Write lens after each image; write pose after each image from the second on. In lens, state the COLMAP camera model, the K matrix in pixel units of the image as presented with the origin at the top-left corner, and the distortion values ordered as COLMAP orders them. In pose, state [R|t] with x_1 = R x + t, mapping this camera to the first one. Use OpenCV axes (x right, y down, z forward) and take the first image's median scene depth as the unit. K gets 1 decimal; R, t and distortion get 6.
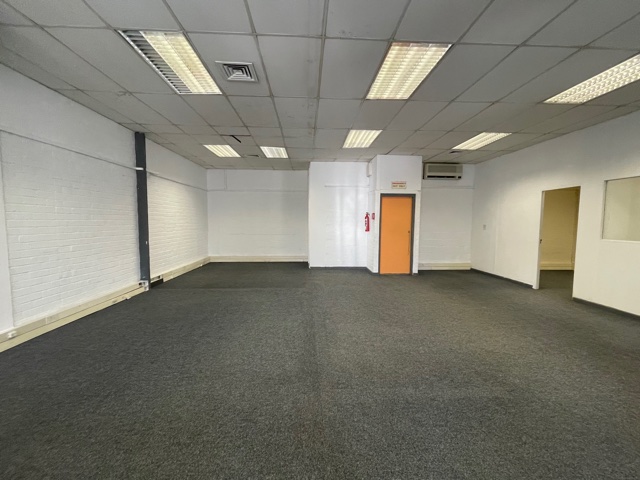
lens RADIAL K [[277.5, 0, 319.7], [0, 277.5, 241.5], [0, 0, 1]] dist [-0.002627, 0.000697]
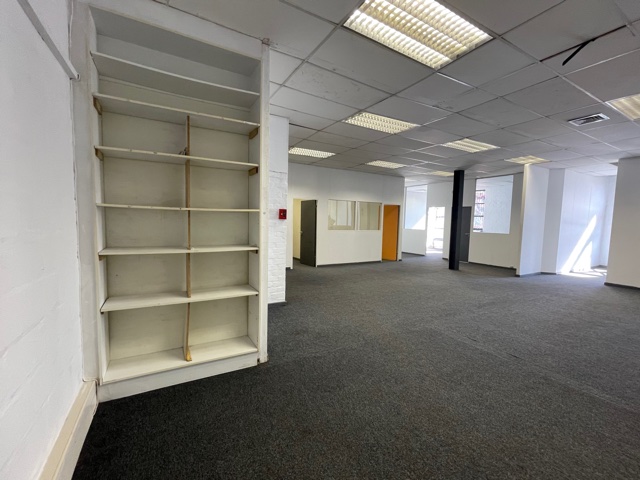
lens RADIAL K [[274.2, 0, 320.0], [0, 274.2, 240.0], [0, 0, 1]] dist [-0.001177, 0.000029]
pose [[-0.452925, -0.083743, 0.887607, -0.438122], [0.039432, 0.992723, 0.113782, -0.108666], [-0.890676, 0.086535, -0.446327, 1.308792]]
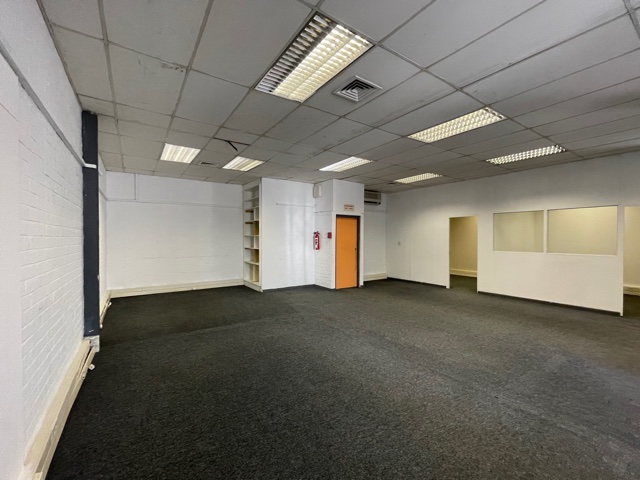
lens RADIAL K [[277.5, 0, 319.7], [0, 277.5, 241.5], [0, 0, 1]] dist [-0.002627, 0.000697]
pose [[0.851781, -0.013070, 0.523736, -0.425475], [0.043430, 0.998009, -0.045727, -0.022620], [-0.522095, 0.061695, 0.850653, 0.130040]]
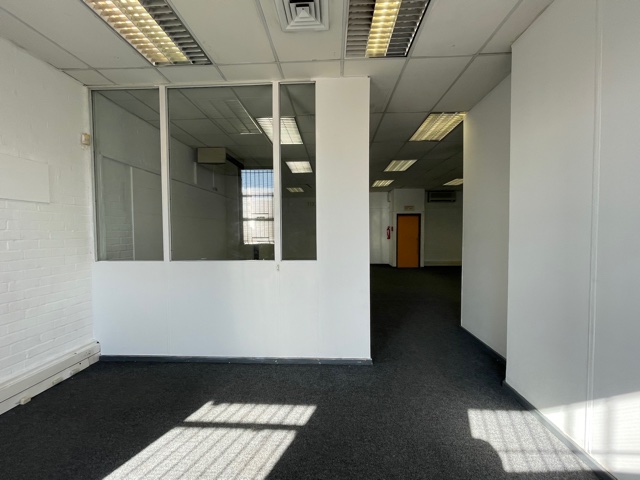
lens RADIAL K [[277.5, 0, 319.7], [0, 277.5, 241.5], [0, 0, 1]] dist [-0.002627, 0.000697]
pose [[0.995371, -0.009303, -0.095651, -0.058505], [0.005461, 0.999171, -0.040352, 0.037935], [0.095947, 0.039643, 0.994597, -0.566465]]
